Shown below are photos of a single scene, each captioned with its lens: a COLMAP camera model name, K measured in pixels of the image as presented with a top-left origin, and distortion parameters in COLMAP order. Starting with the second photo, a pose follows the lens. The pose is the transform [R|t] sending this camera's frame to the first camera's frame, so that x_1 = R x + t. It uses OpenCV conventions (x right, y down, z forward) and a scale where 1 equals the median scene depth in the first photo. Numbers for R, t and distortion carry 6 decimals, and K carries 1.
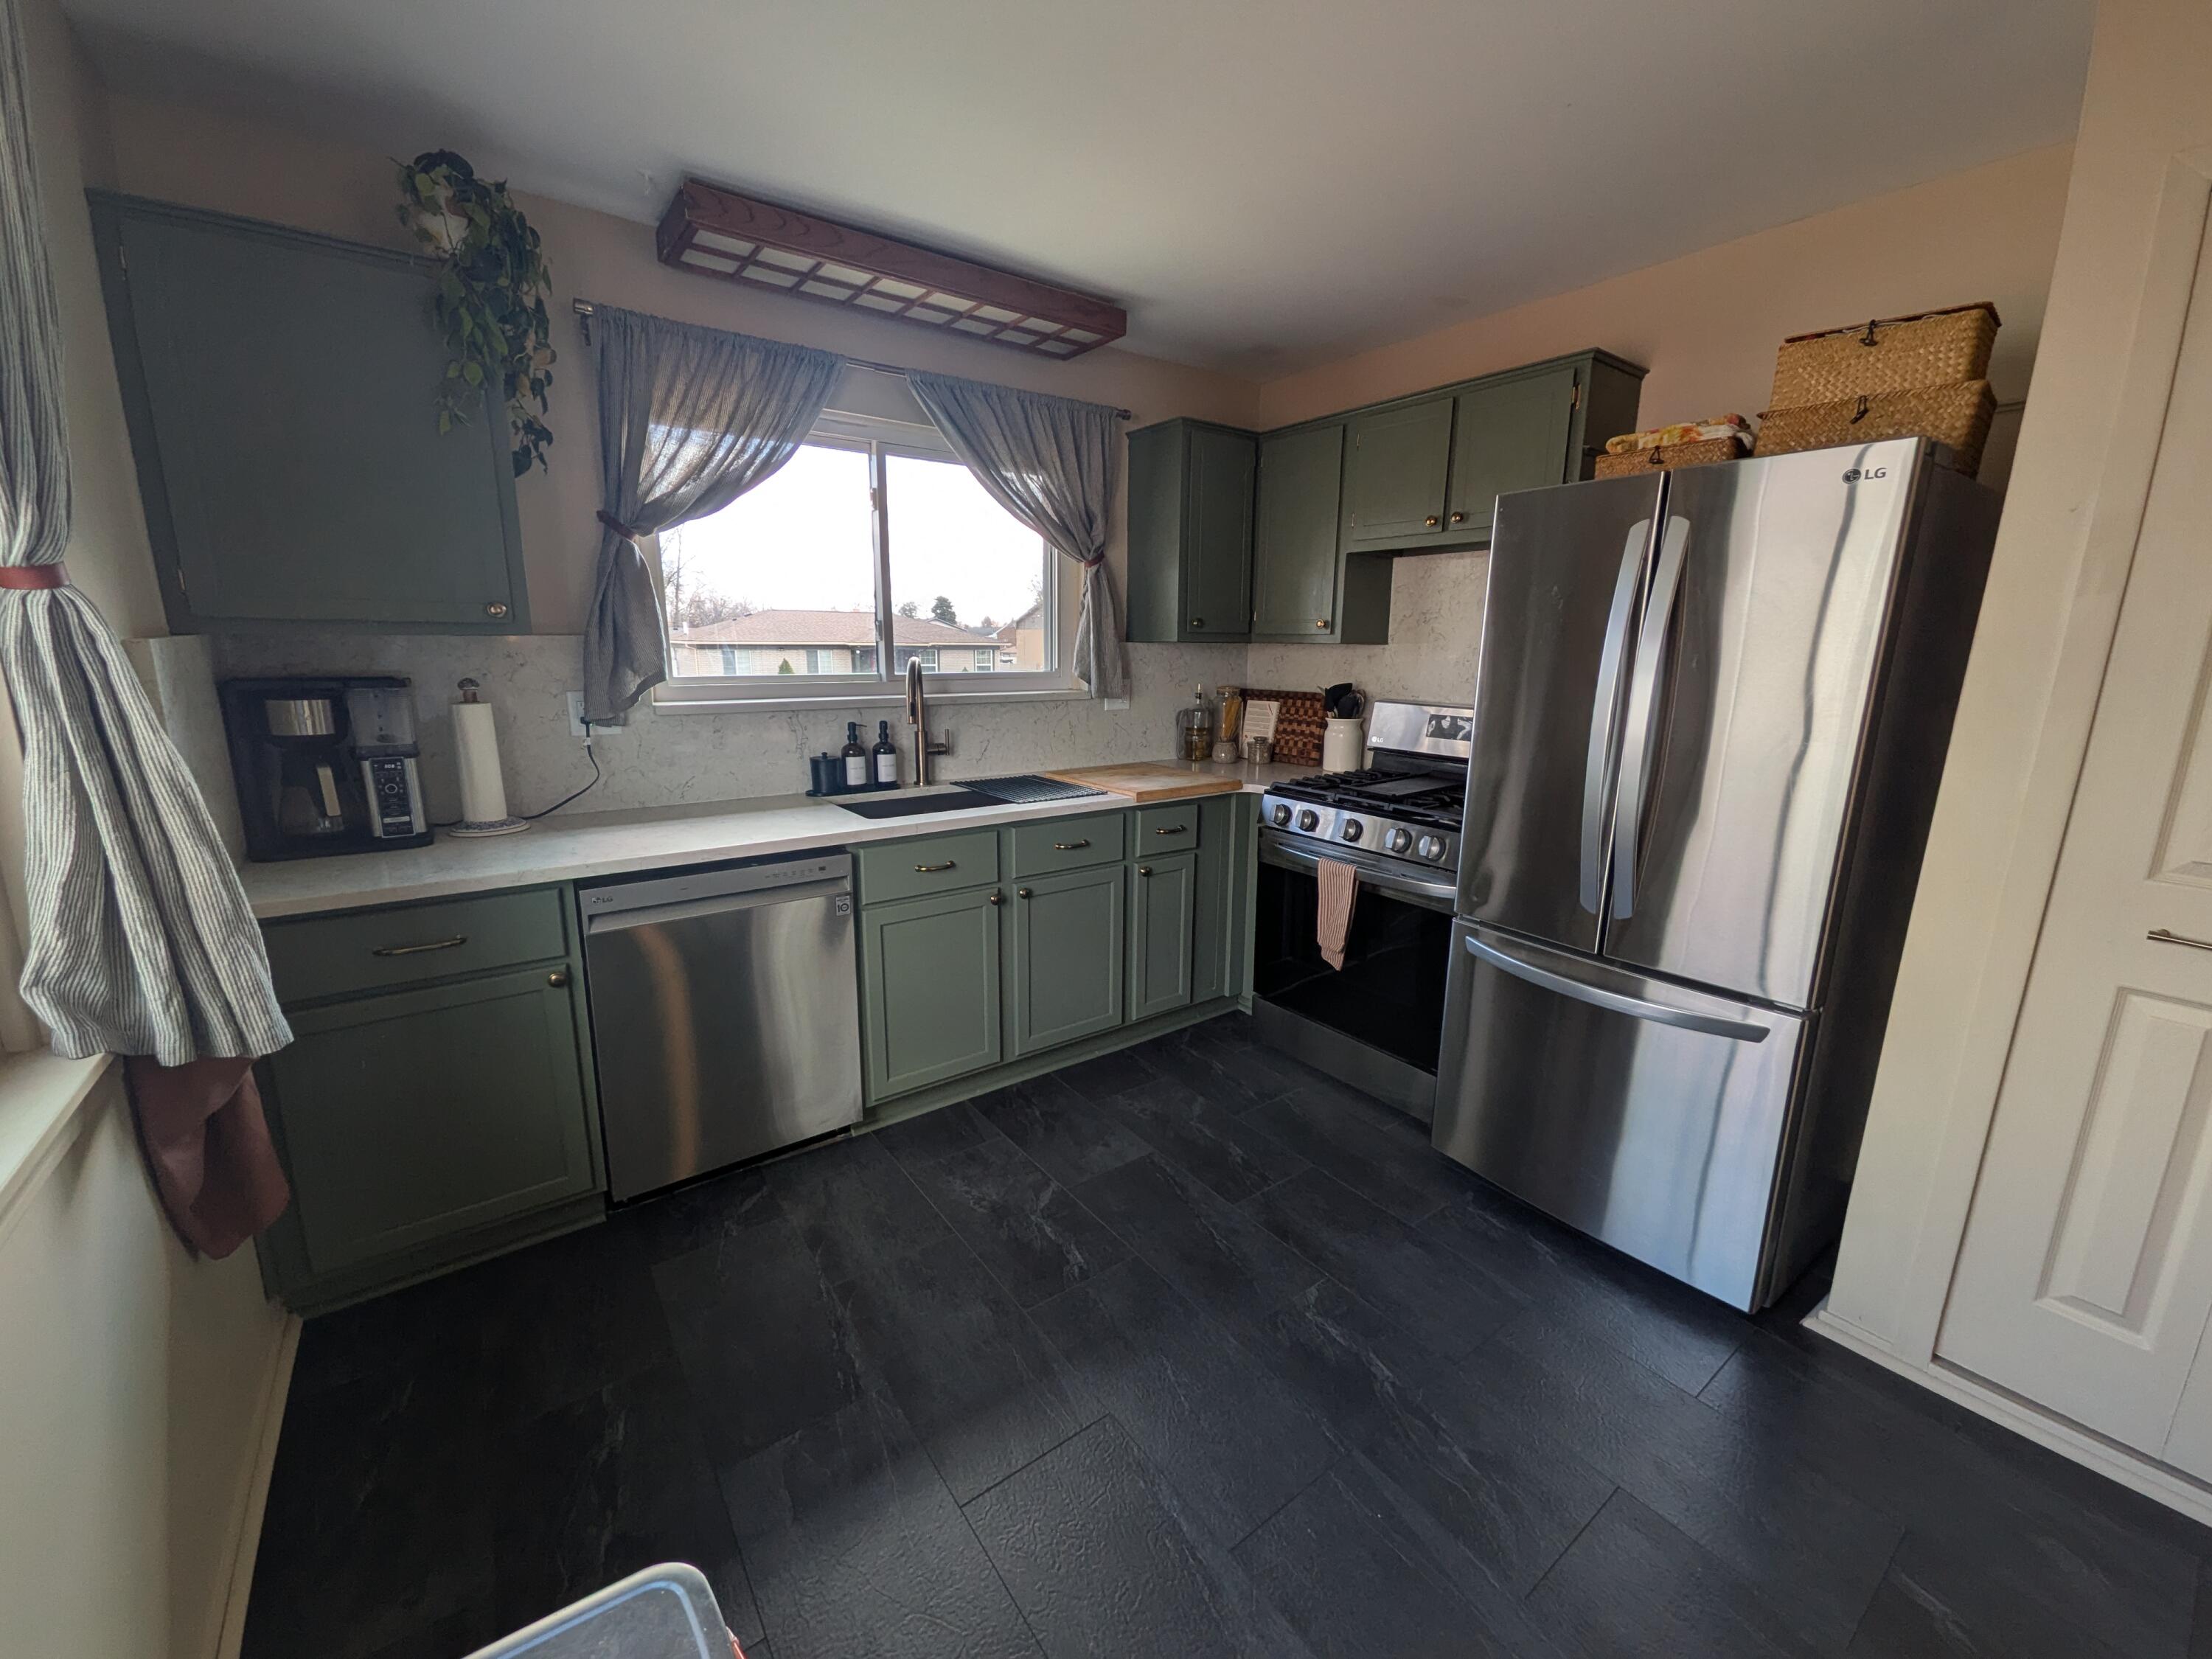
lens RADIAL K [[872.4, 0, 1109.5], [0, 872.4, 829.0], [0, 0, 1]] dist [0.004221, 0.000673]
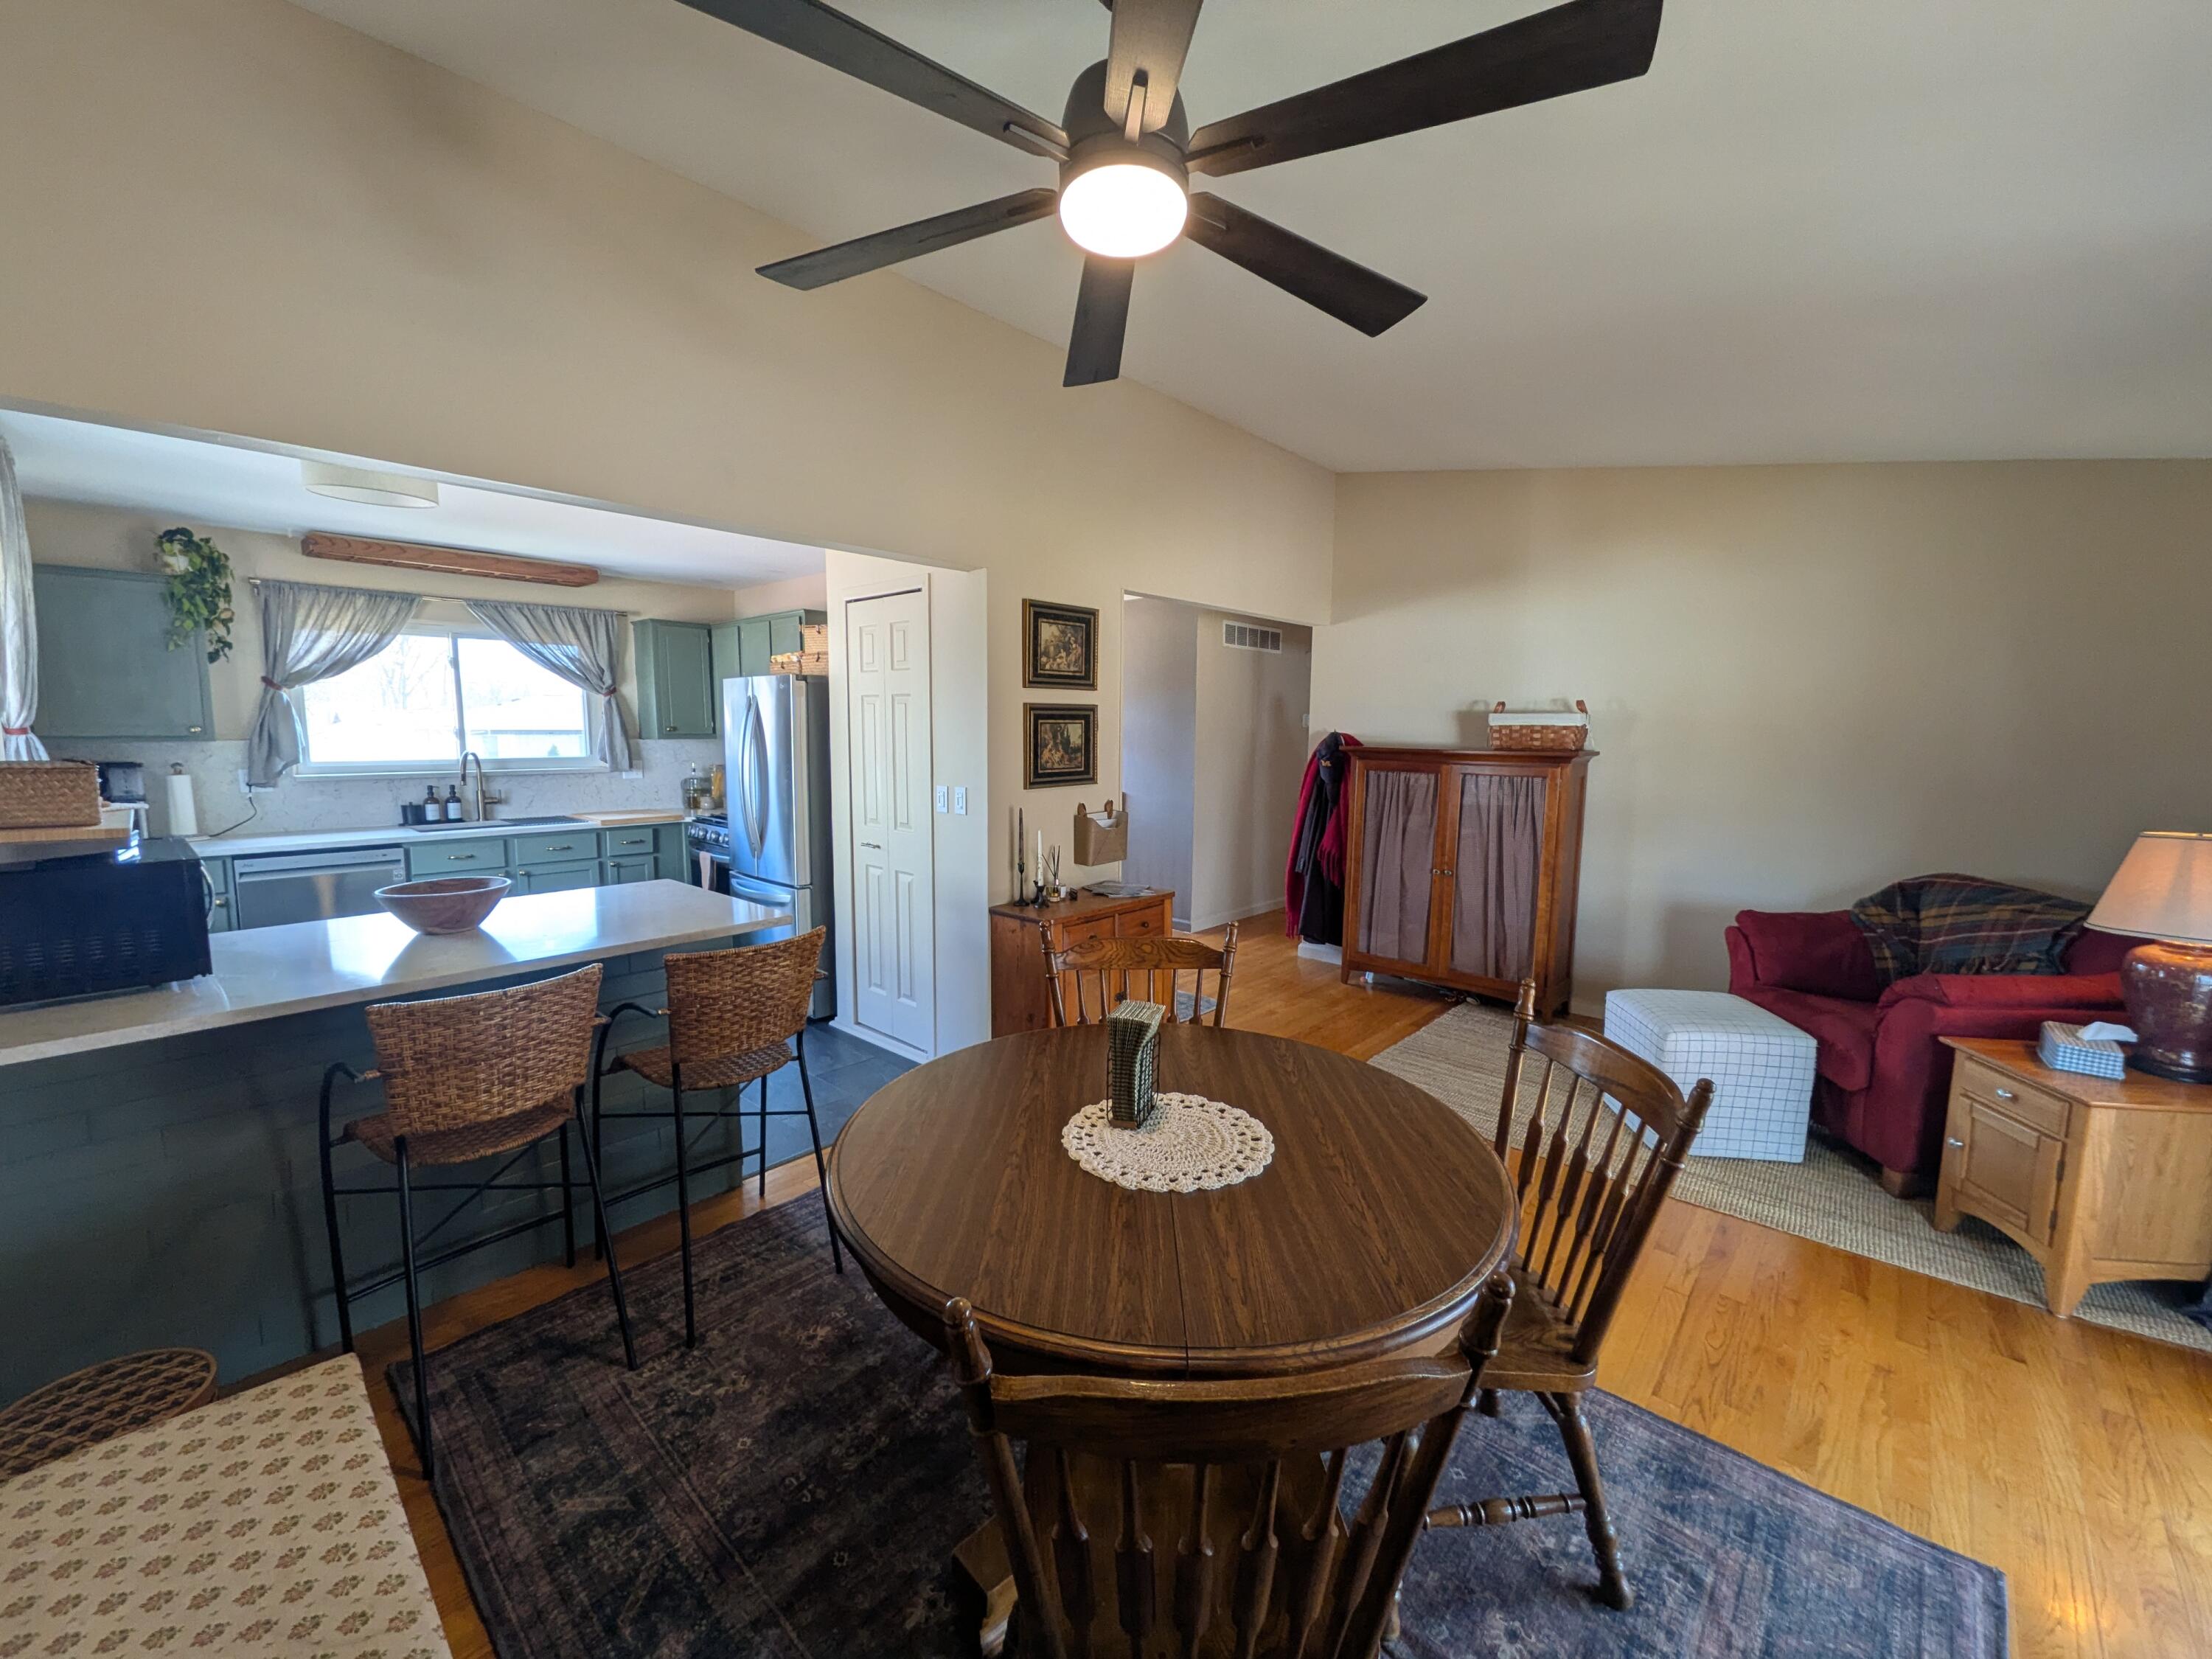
lens RADIAL K [[872.4, 0, 1110.3], [0, 872.4, 826.6], [0, 0, 1]] dist [0.004221, 0.000673]
pose [[0.980876, -0.023875, 0.193161, 0.847378], [0.041803, 0.995129, -0.089277, 0.210973], [-0.190089, 0.095644, 0.977097, -1.182383]]
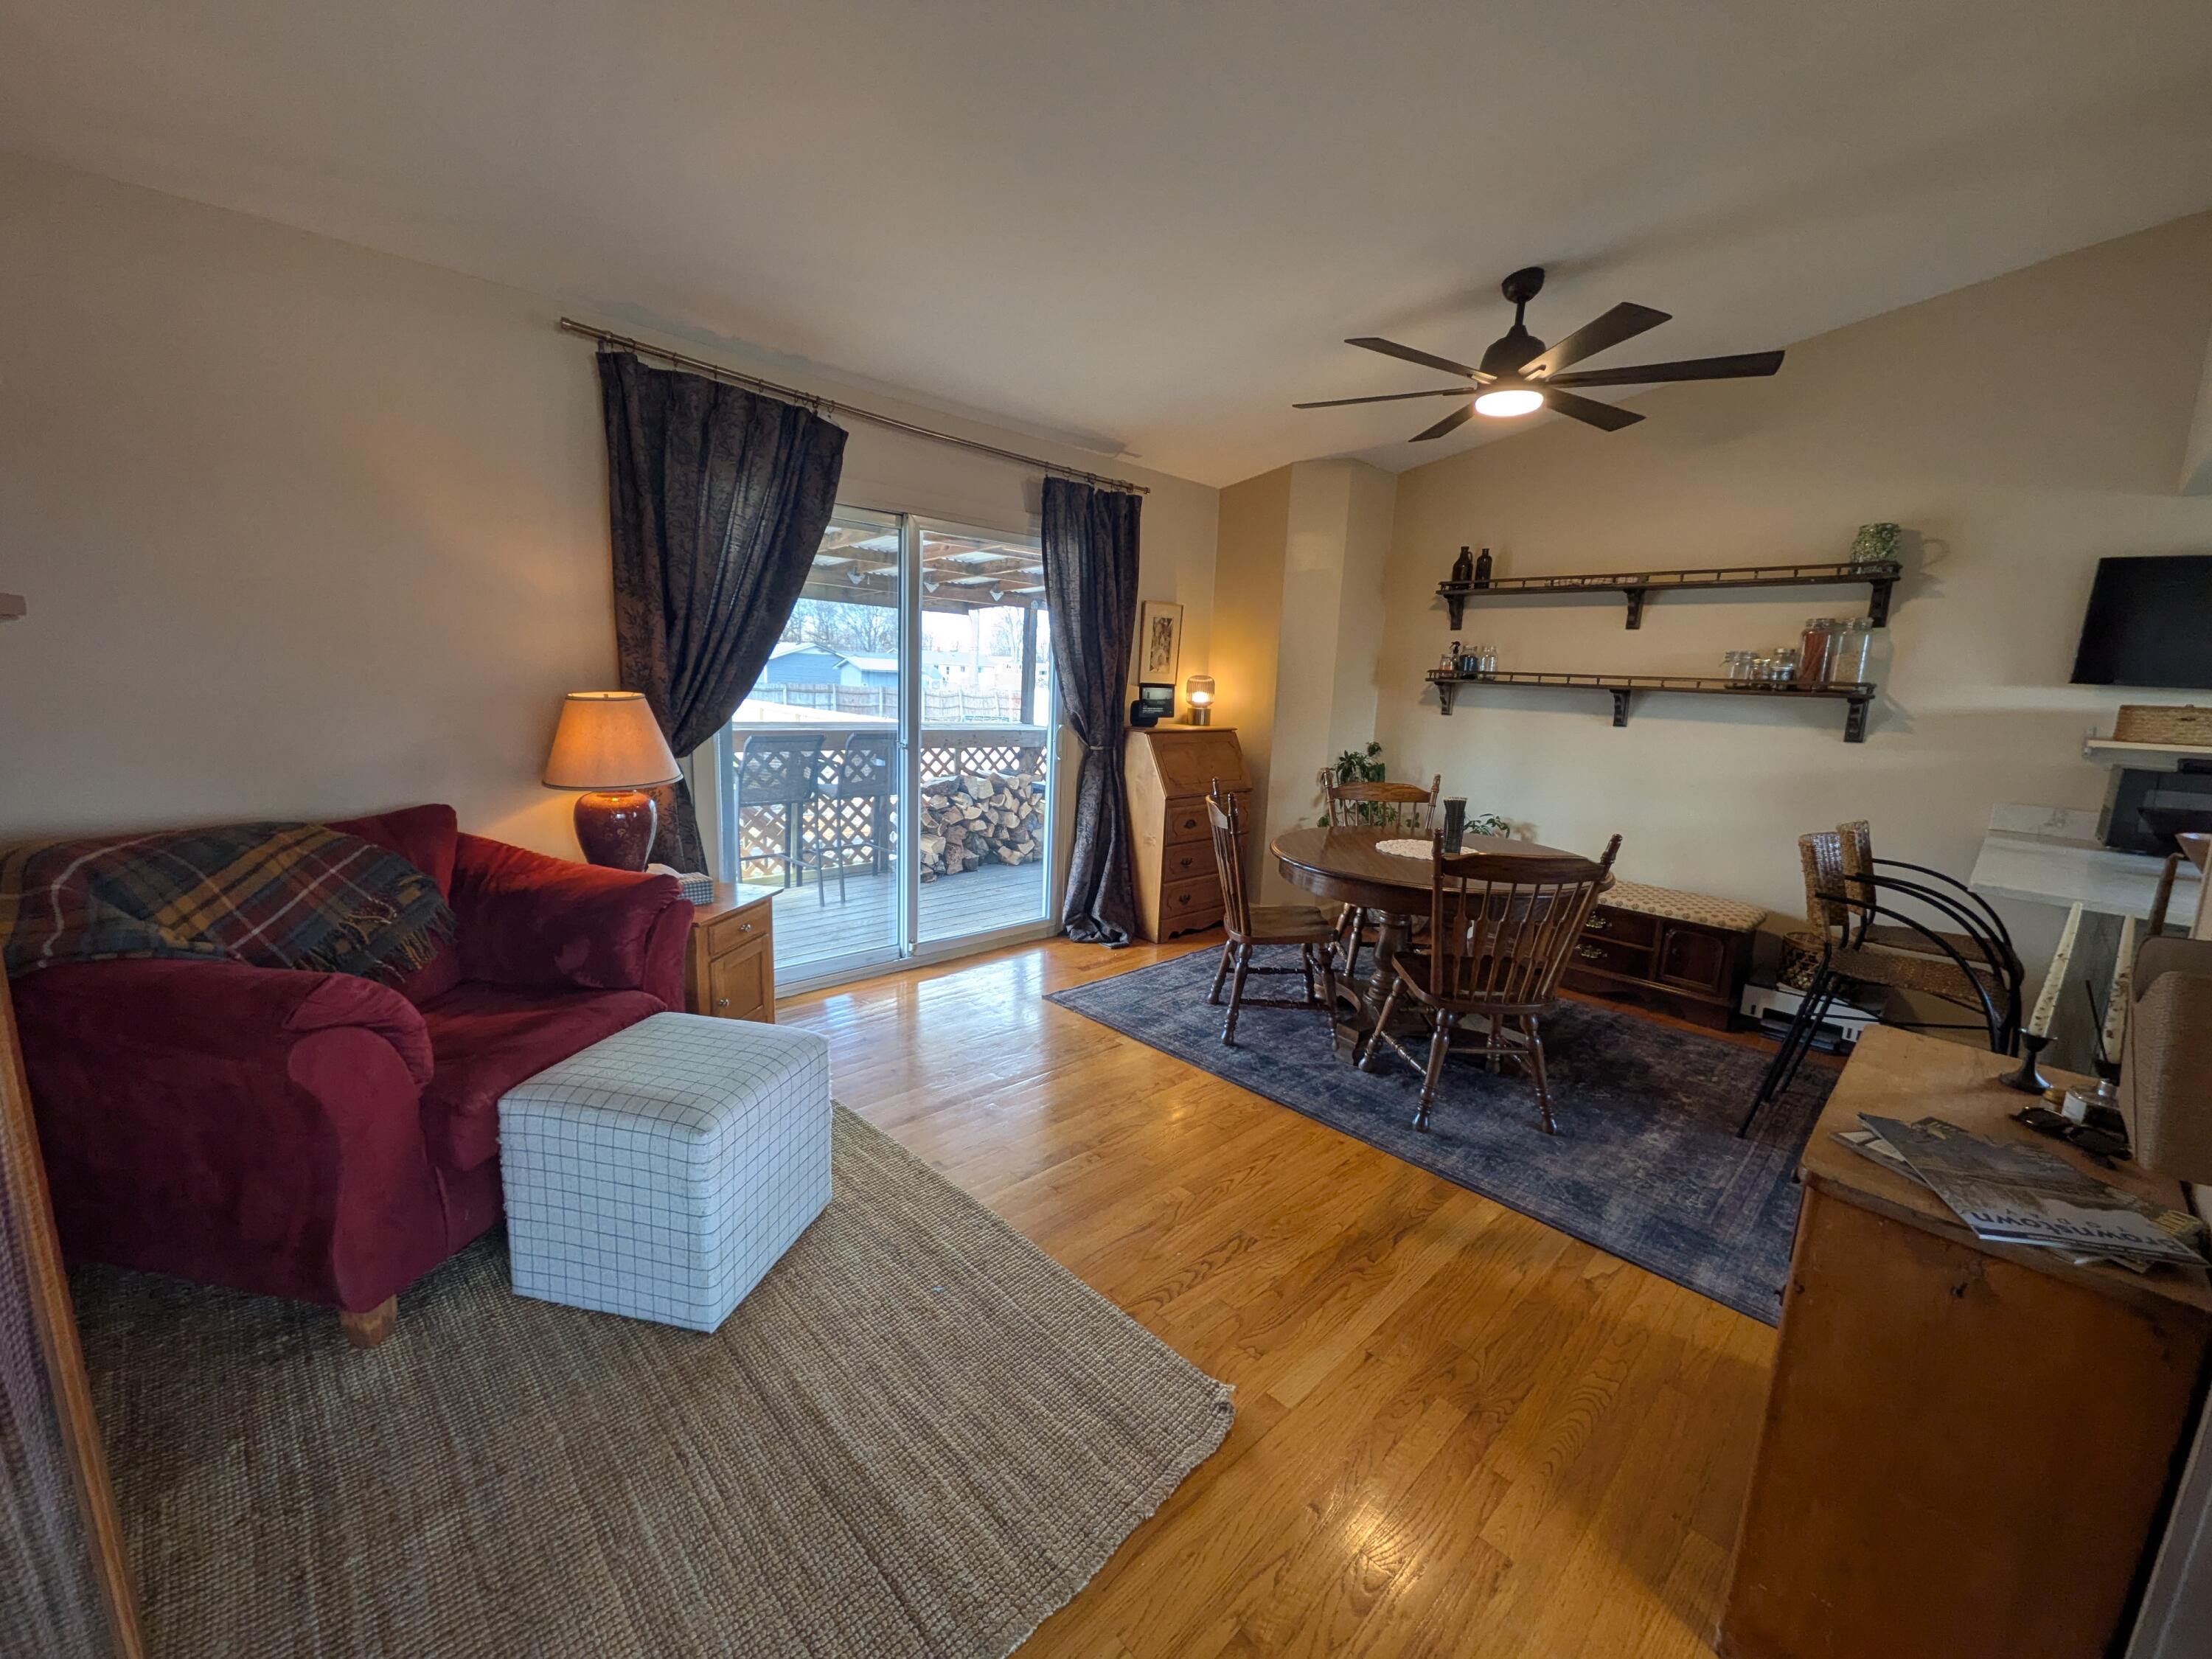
lens RADIAL K [[872.4, 0, 1114.1], [0, 872.4, 837.3], [0, 0, 1]] dist [0.004221, 0.000673]
pose [[-0.990141, -0.026117, -0.137618, 1.711757], [-0.077250, 0.921364, 0.380946, -0.128522], [0.116847, 0.387821, -0.914298, 0.713739]]
